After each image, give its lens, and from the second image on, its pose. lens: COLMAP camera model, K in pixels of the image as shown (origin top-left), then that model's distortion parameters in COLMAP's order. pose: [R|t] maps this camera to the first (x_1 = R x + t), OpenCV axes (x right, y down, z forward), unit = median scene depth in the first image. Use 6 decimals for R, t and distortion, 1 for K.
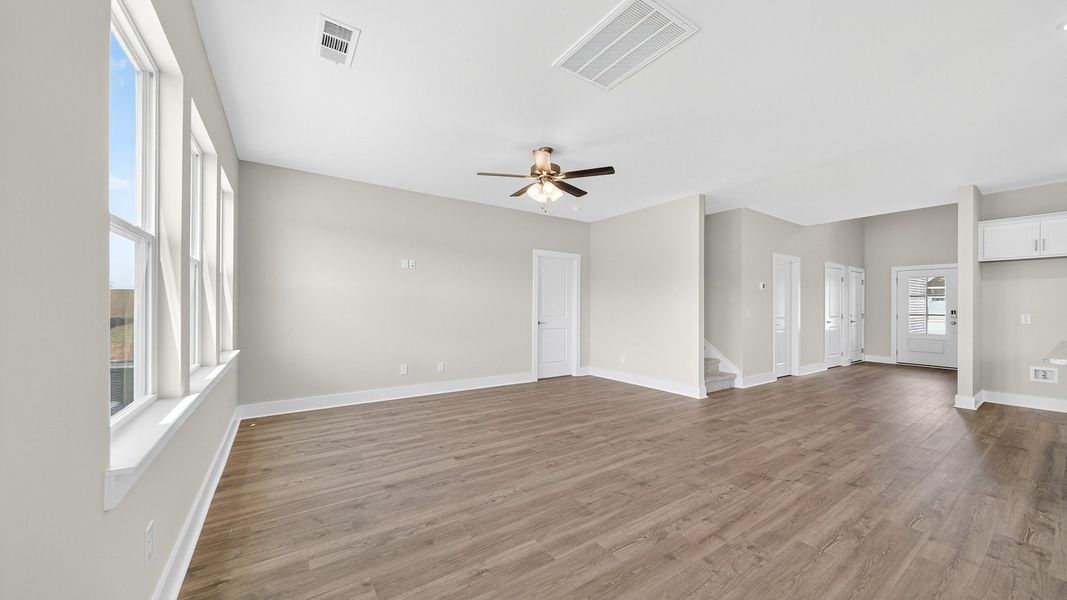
lens RADIAL K [[373.1, 0, 534.9], [0, 373.1, 307.1], [0, 0, 1]] dist [-0.000242, -0.001347]
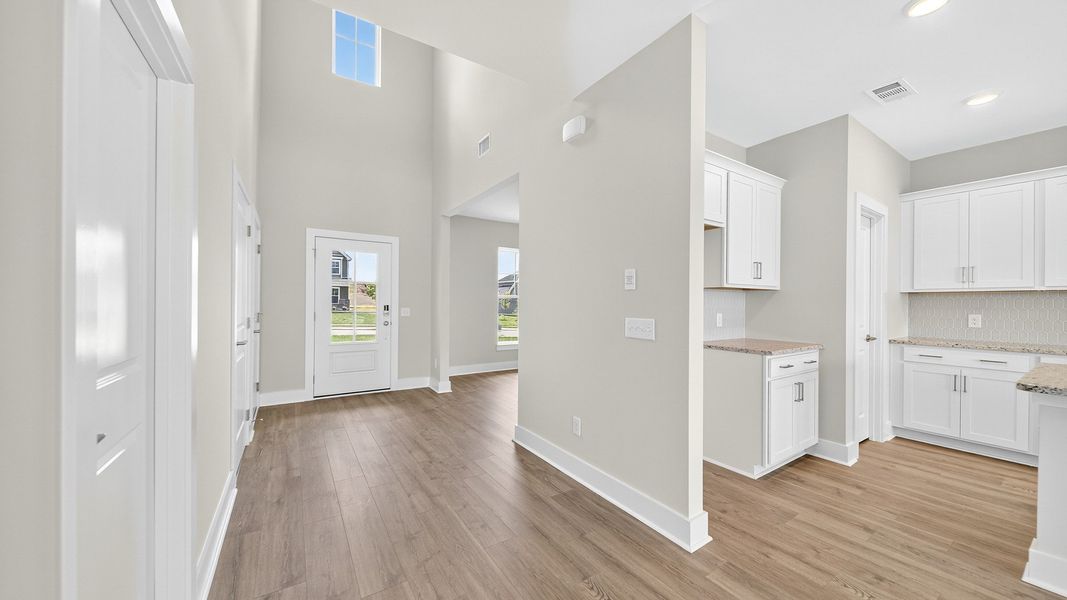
lens RADIAL K [[373.1, 0, 538.0], [0, 373.1, 303.2], [0, 0, 1]] dist [-0.000242, -0.001347]
pose [[0.007609, -0.006522, 0.999950, 0.893392], [-0.008591, 0.999941, 0.006587, -0.003319], [-0.999934, -0.008640, 0.007553, 1.441553]]
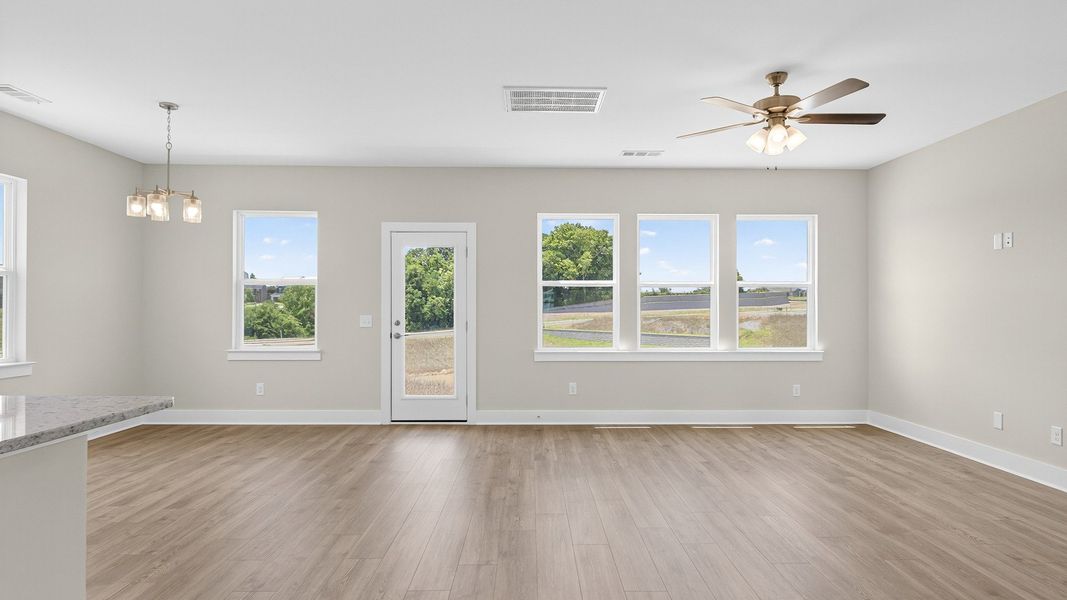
lens RADIAL K [[571.2, 0, 539.3], [0, 571.2, 304.0], [0, 0, 1]] dist [-0.001678, 0.000404]
pose [[-0.545048, -0.011804, -0.838322, 1.057791], [-0.005934, 0.999930, -0.010221, -0.004226], [0.838384, -0.000596, -0.545080, 1.154166]]
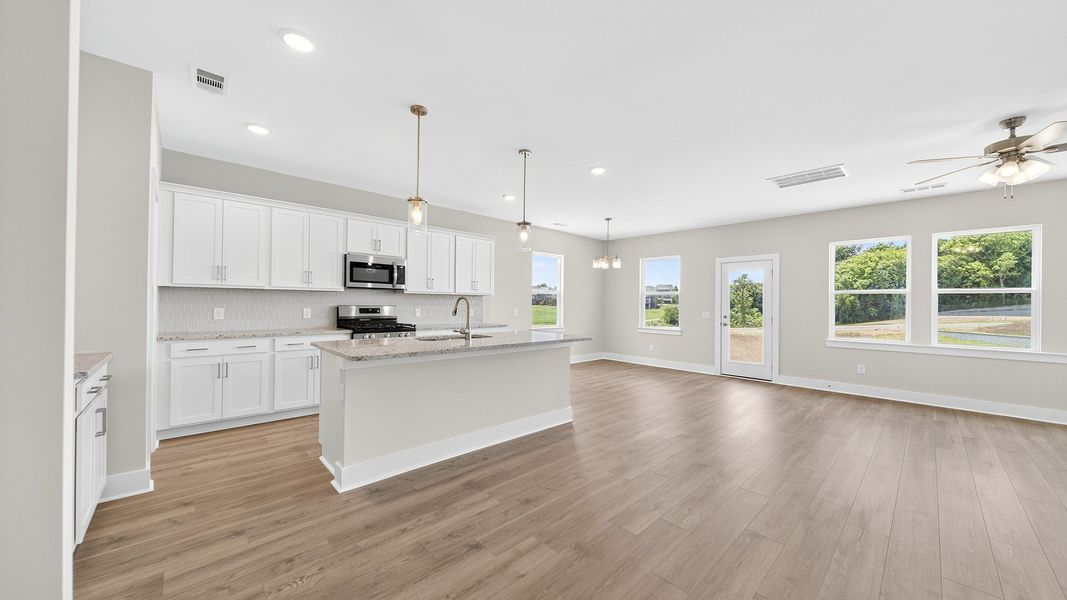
lens RADIAL K [[373.1, 0, 534.9], [0, 373.1, 301.4], [0, 0, 1]] dist [-0.000242, -0.001347]
pose [[-0.986129, -0.020334, -0.164732, 1.119173], [-0.019238, 0.999781, -0.008243, -0.006223], [0.164864, -0.004960, -0.986304, 1.555079]]
